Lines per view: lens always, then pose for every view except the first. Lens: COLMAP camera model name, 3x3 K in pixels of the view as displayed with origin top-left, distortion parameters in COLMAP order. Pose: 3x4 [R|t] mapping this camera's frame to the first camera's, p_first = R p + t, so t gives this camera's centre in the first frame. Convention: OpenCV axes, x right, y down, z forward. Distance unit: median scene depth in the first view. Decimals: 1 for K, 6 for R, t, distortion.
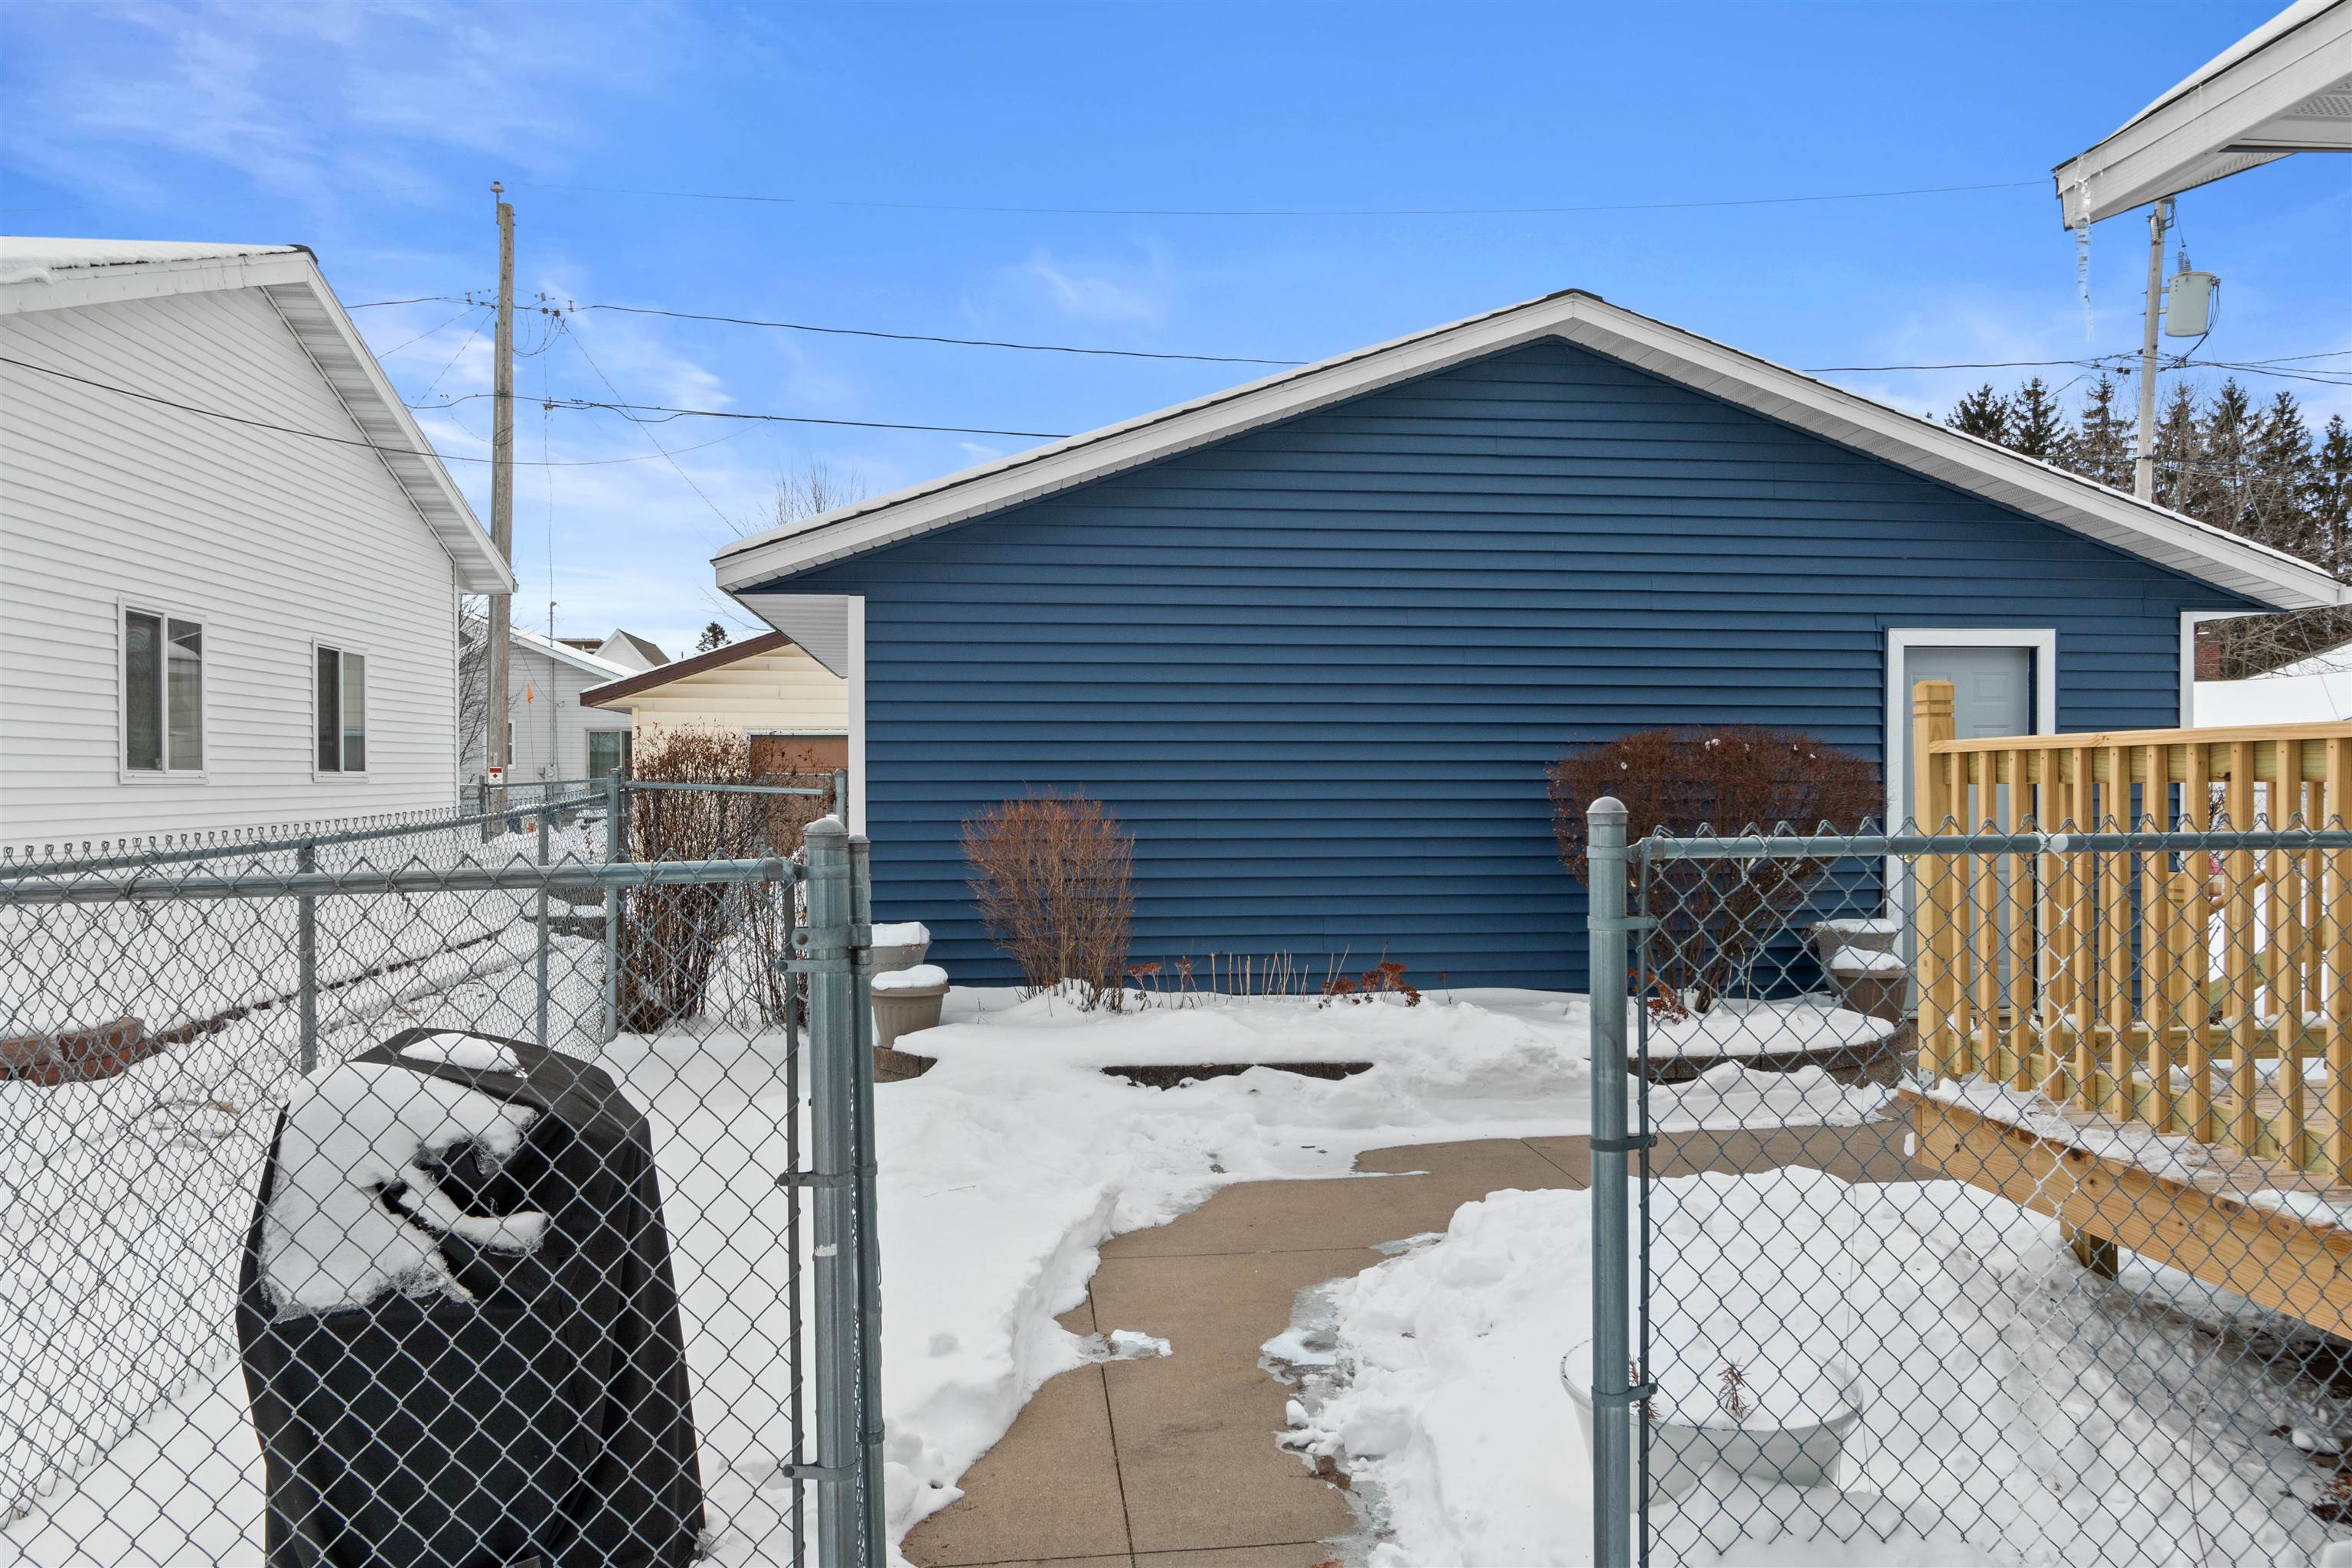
lens RADIAL K [[1600.1, 0, 1176.0], [0, 1600.1, 784.0], [0, 0, 1]] dist [0.000808, 0.000204]
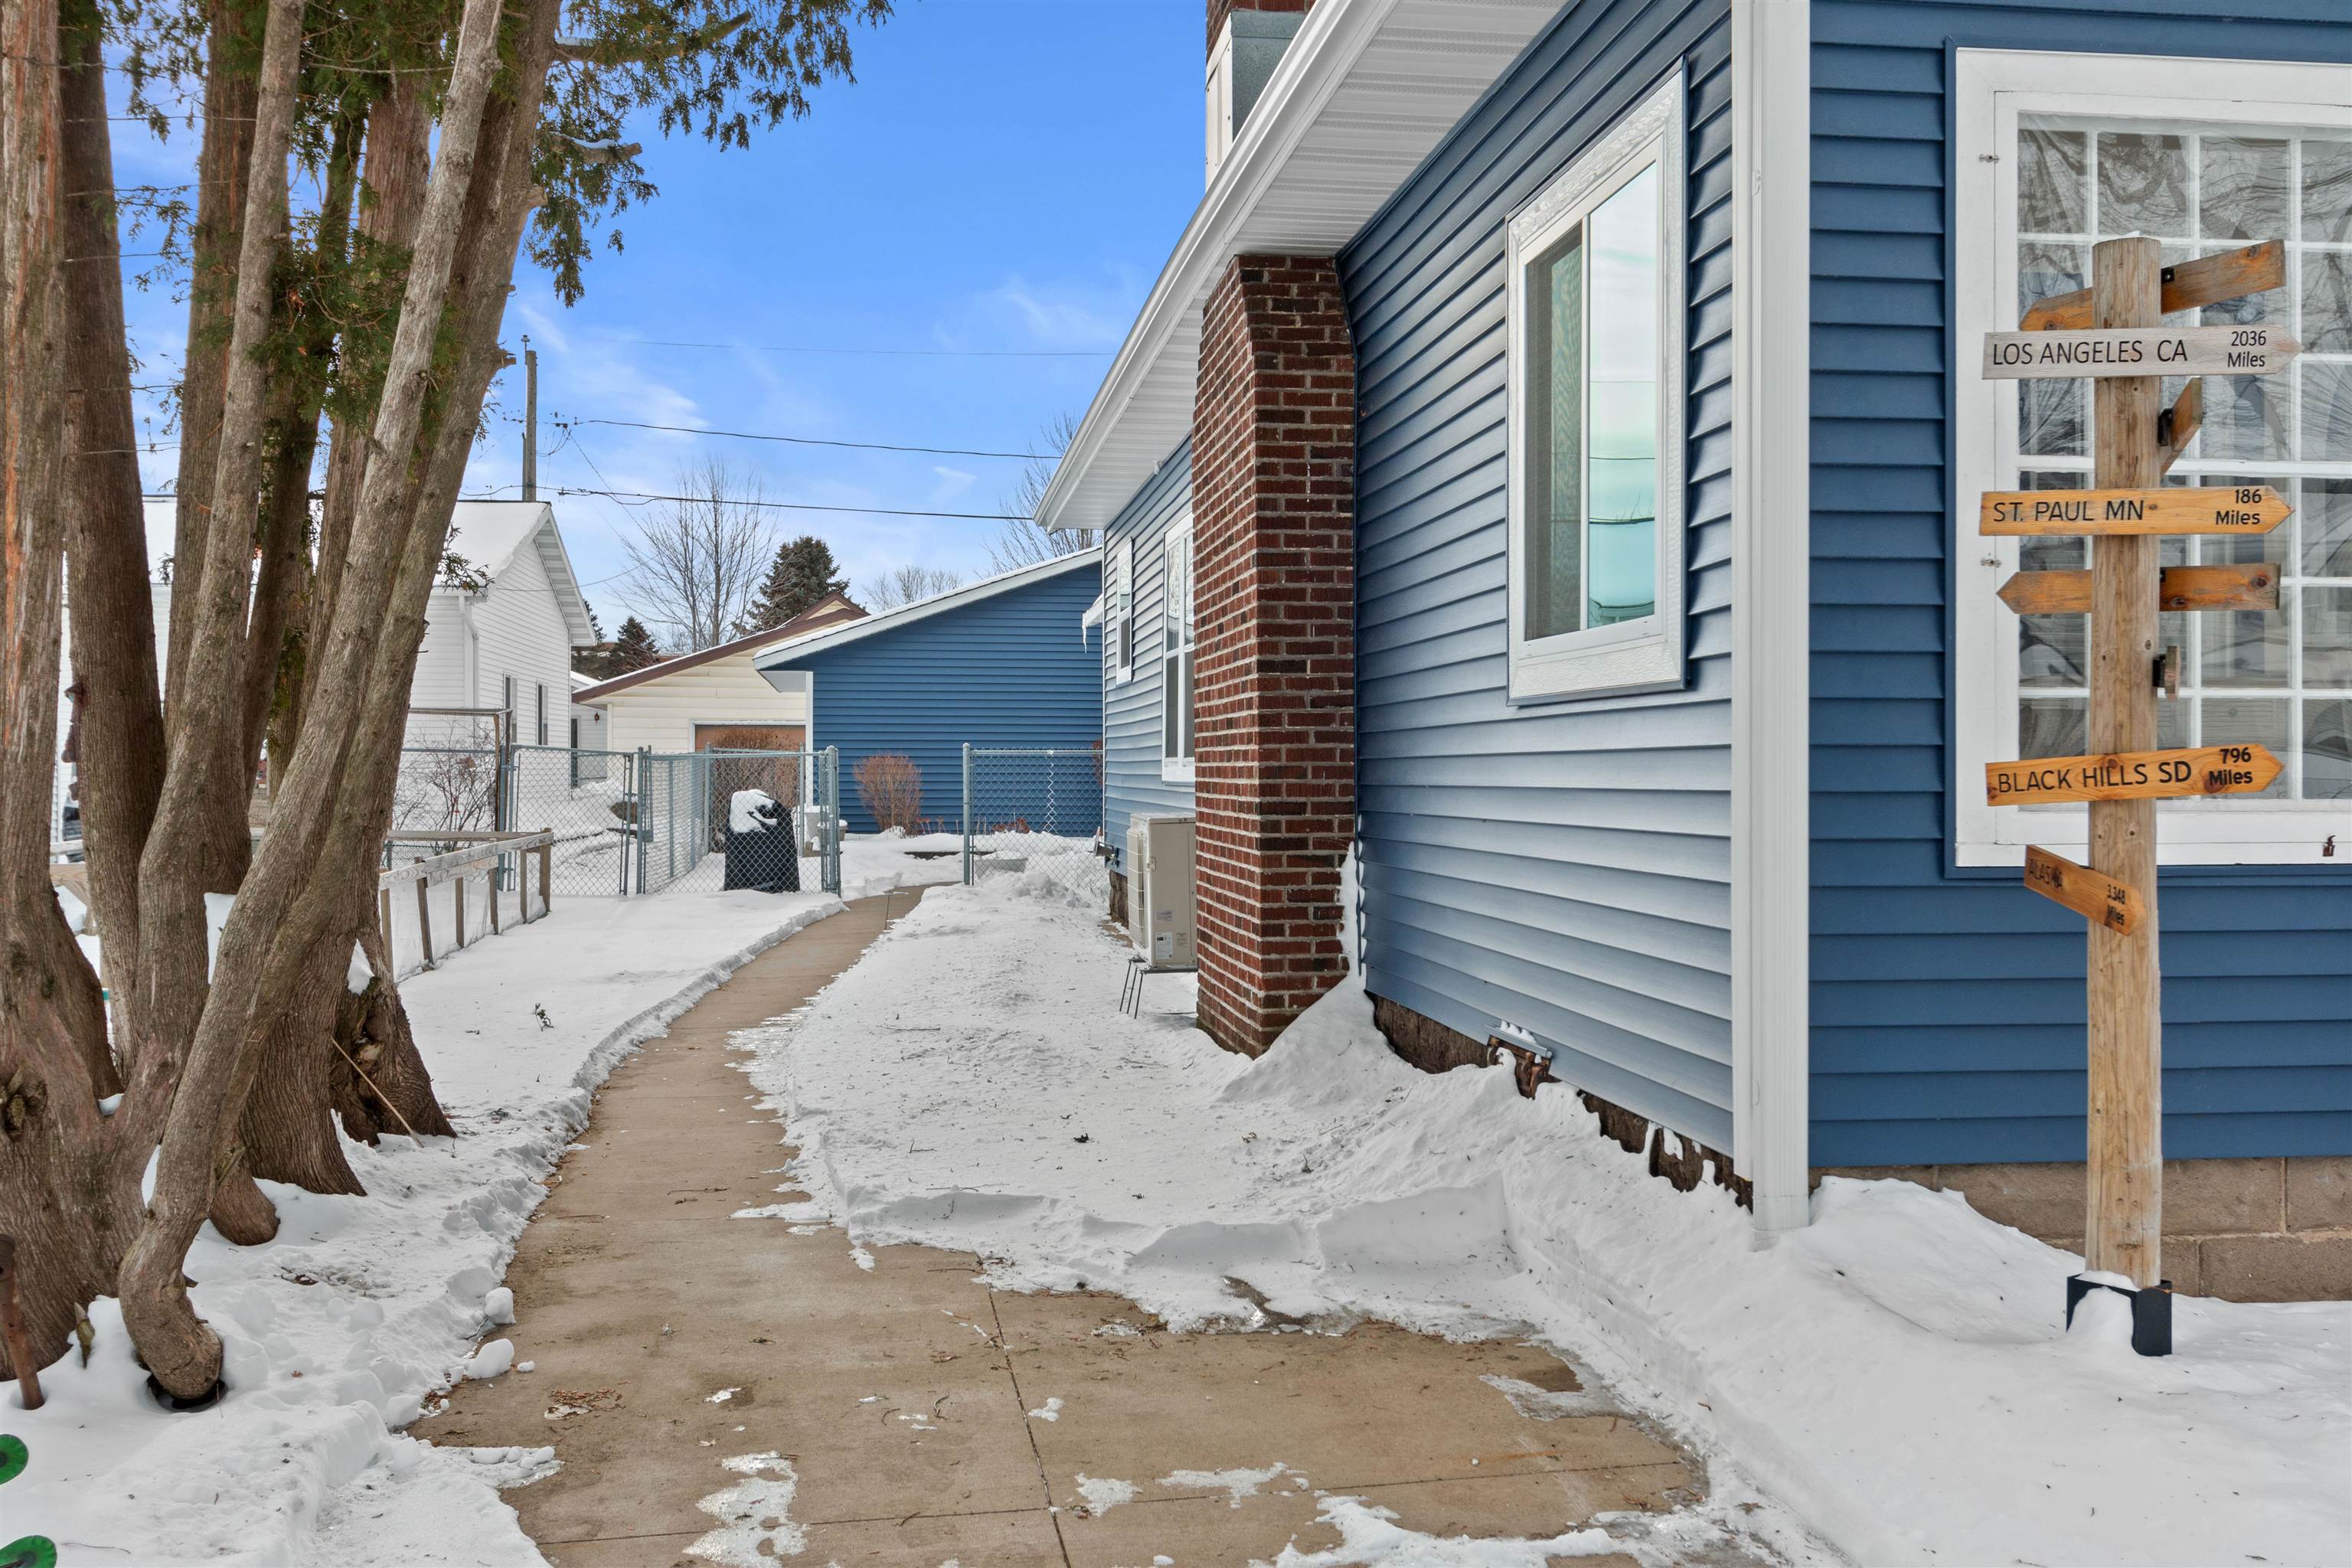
lens RADIAL K [[2056.3, 0, 1176.0], [0, 2056.3, 784.0], [0, 0, 1]] dist [0.001922, 0.004172]
pose [[0.999684, 0.003740, 0.024861, 0.325162], [-0.003764, 0.999992, 0.000918, 0.055772], [-0.024857, -0.001011, 0.999690, -2.490637]]
